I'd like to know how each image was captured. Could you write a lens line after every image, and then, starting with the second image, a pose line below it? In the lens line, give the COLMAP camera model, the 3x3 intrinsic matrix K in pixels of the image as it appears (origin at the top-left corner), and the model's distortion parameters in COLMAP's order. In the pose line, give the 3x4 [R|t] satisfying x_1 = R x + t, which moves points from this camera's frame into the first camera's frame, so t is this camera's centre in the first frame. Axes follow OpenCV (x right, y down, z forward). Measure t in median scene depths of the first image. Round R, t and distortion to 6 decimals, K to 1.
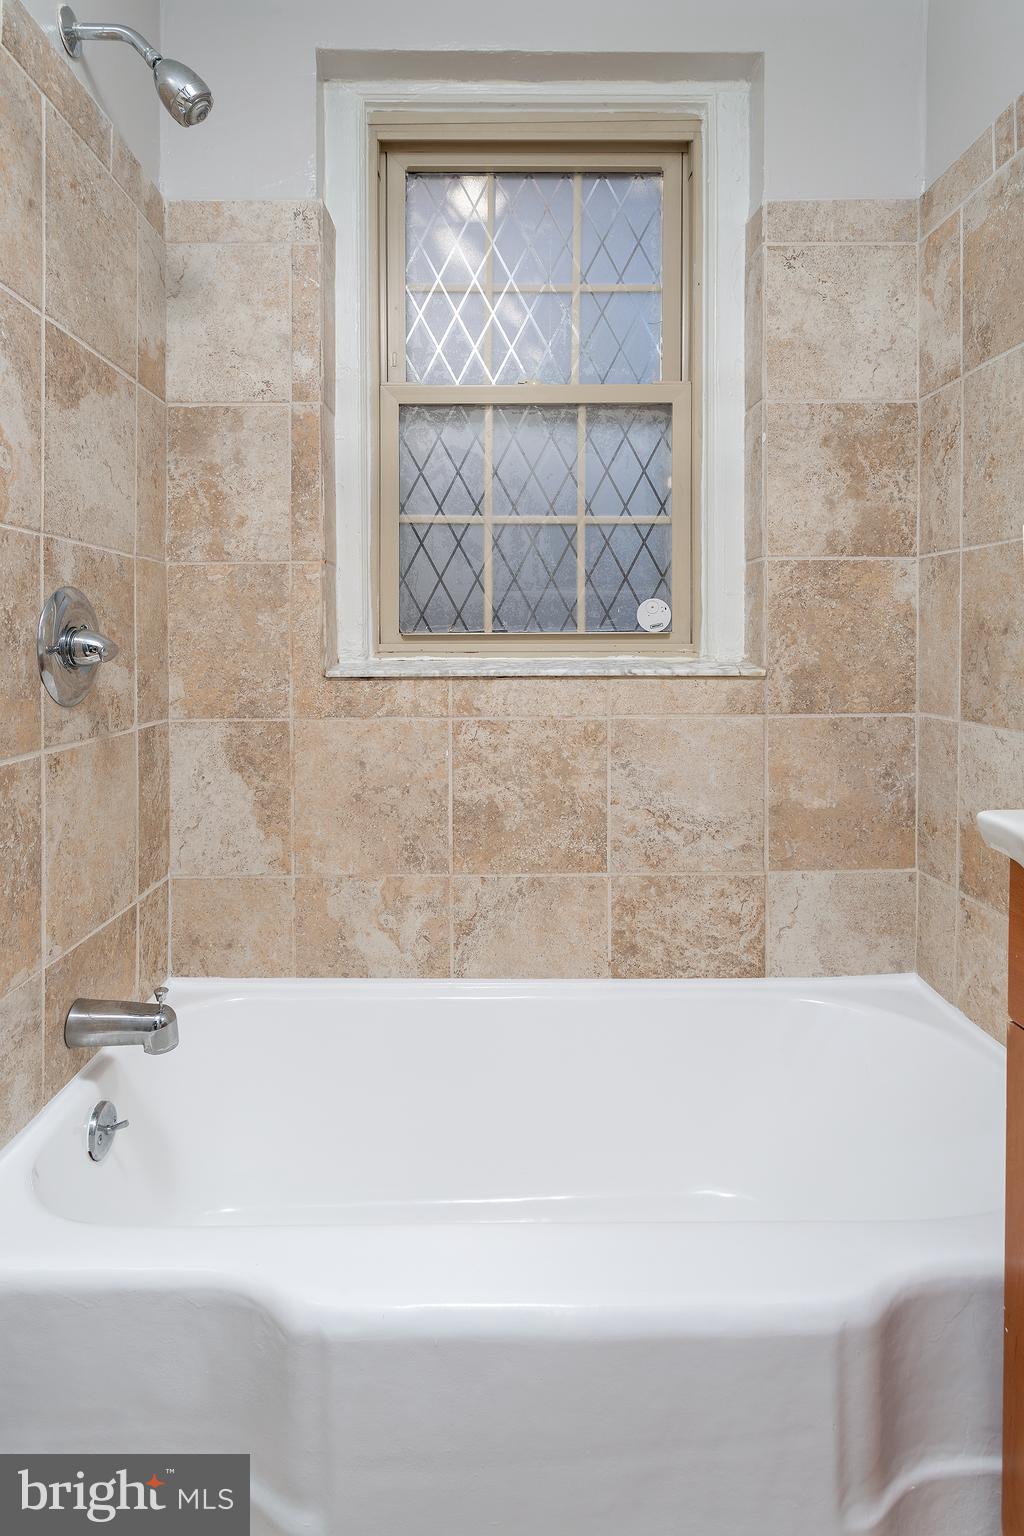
lens RADIAL K [[829.2, 0, 513.6], [0, 829.2, 651.4], [0, 0, 1]] dist [-0.004094, 0.000930]
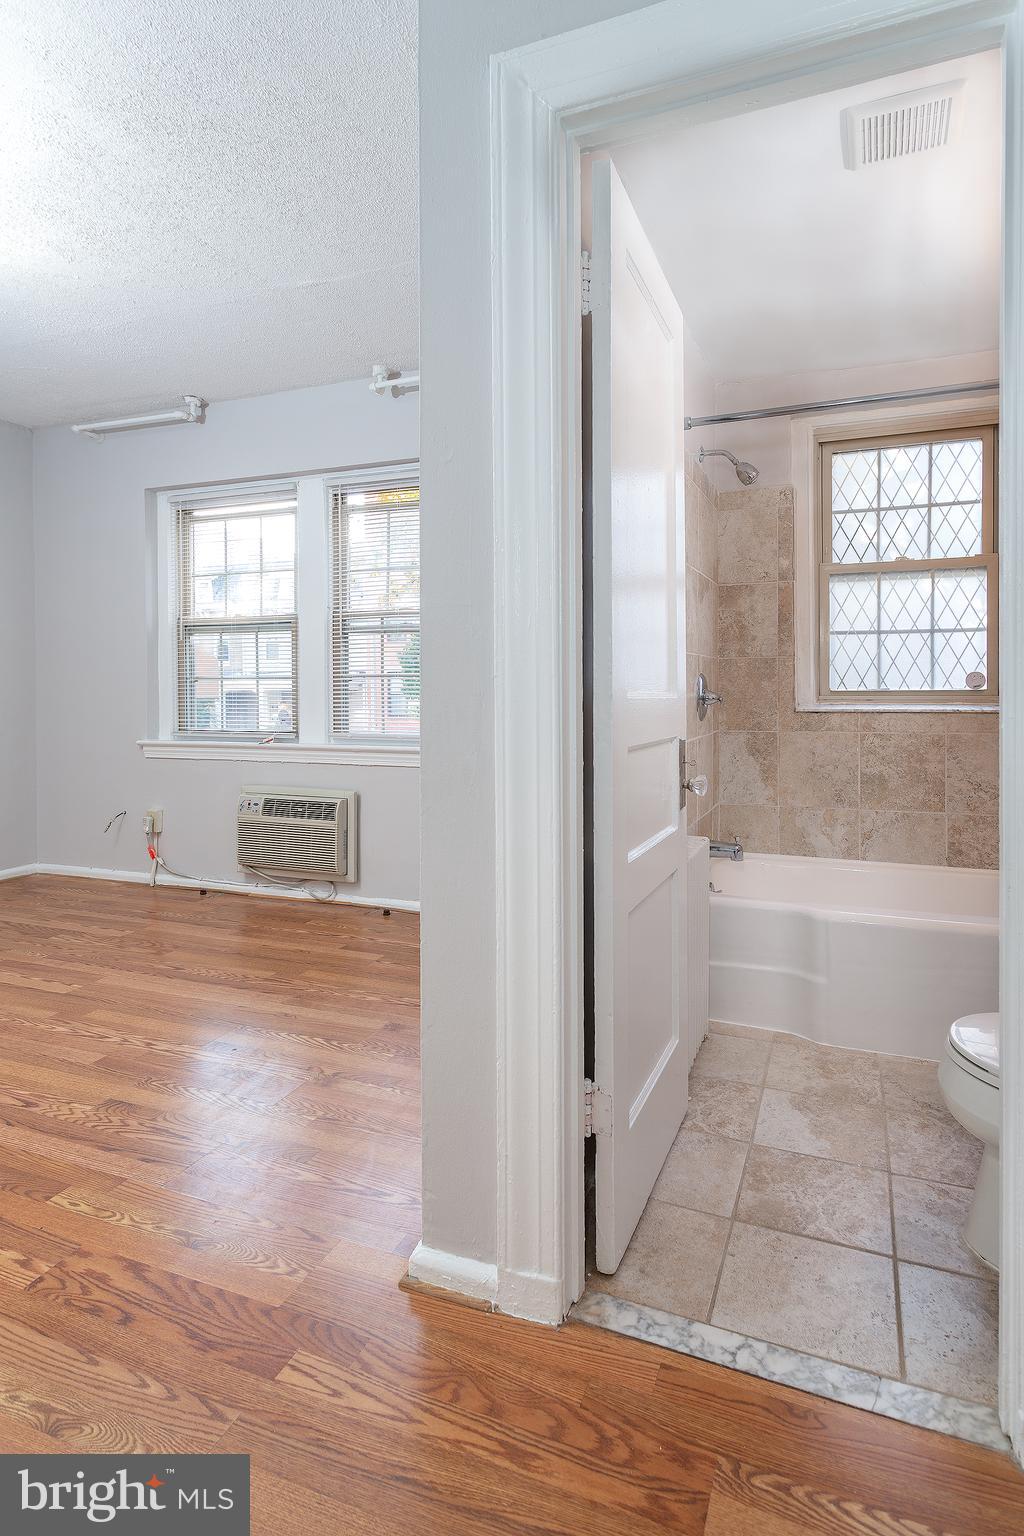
lens RADIAL K [[836.6, 0, 529.6], [0, 836.6, 697.8], [0, 0, 1]] dist [0.005296, 0.000638]
pose [[0.918859, 0.000997, -0.394584, -0.008930], [-0.002787, 0.999988, -0.003962, 0.006227], [0.394576, 0.004741, 0.918851, -1.209300]]
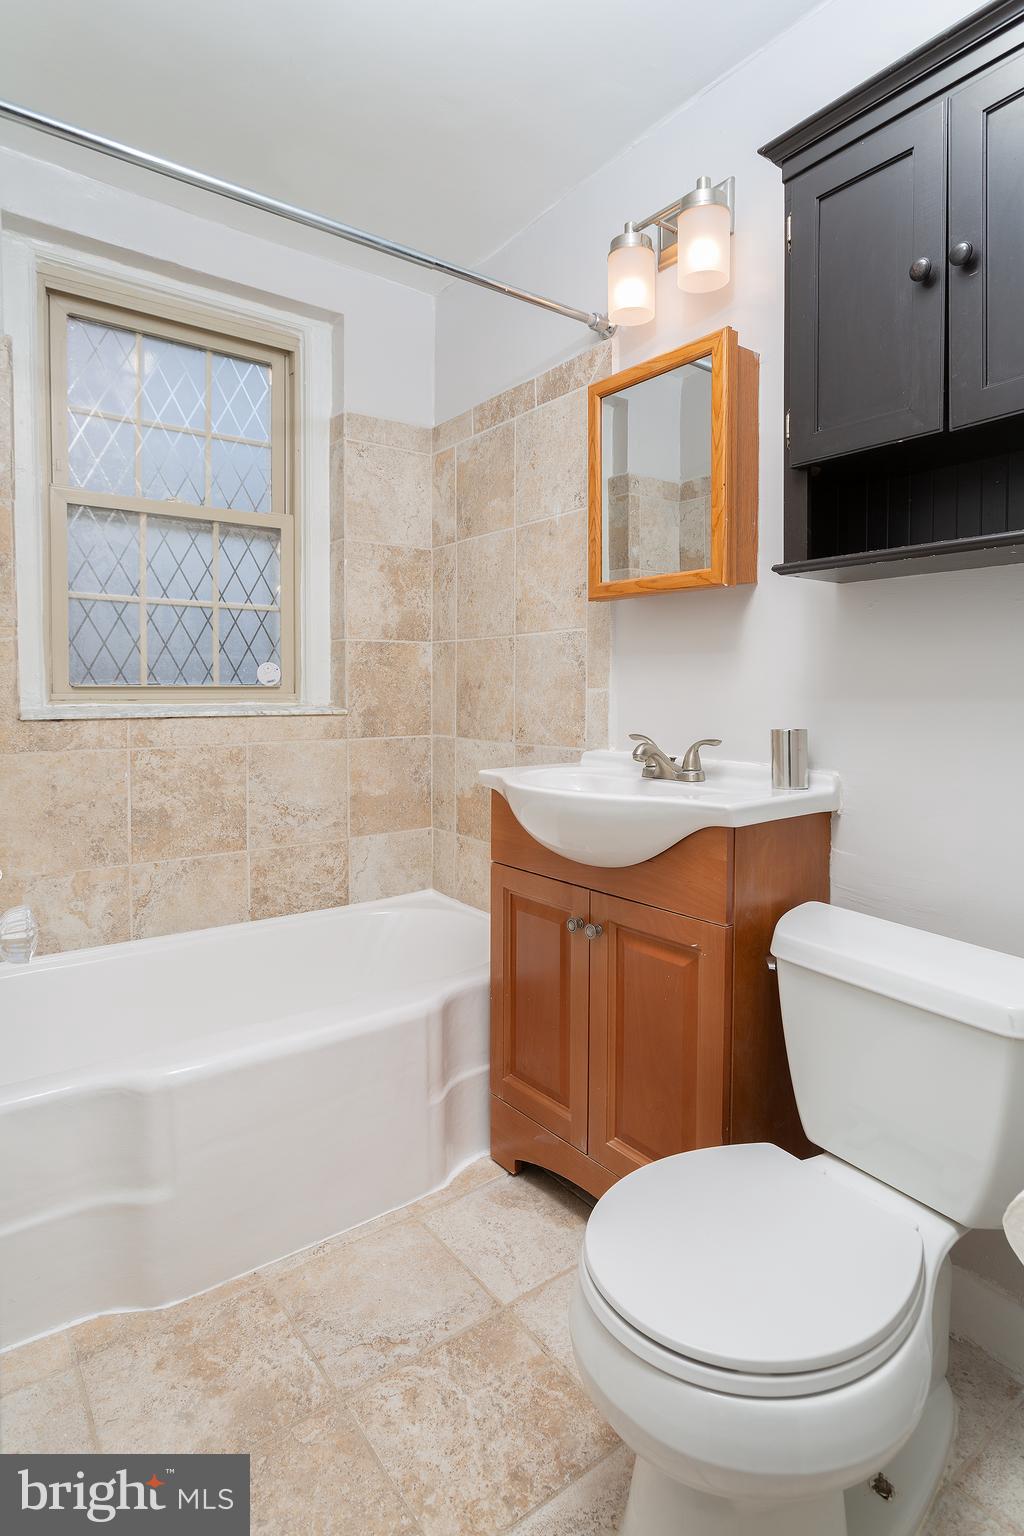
lens RADIAL K [[803.8, 0, 515.8], [0, 803.8, 708.6], [0, 0, 1]] dist [0.000747, 0.000888]
pose [[0.813983, -0.010273, 0.580798, -0.322320], [0.003617, 0.999914, 0.012617, 0.001089], [-0.580878, -0.008170, 0.813950, -0.428992]]
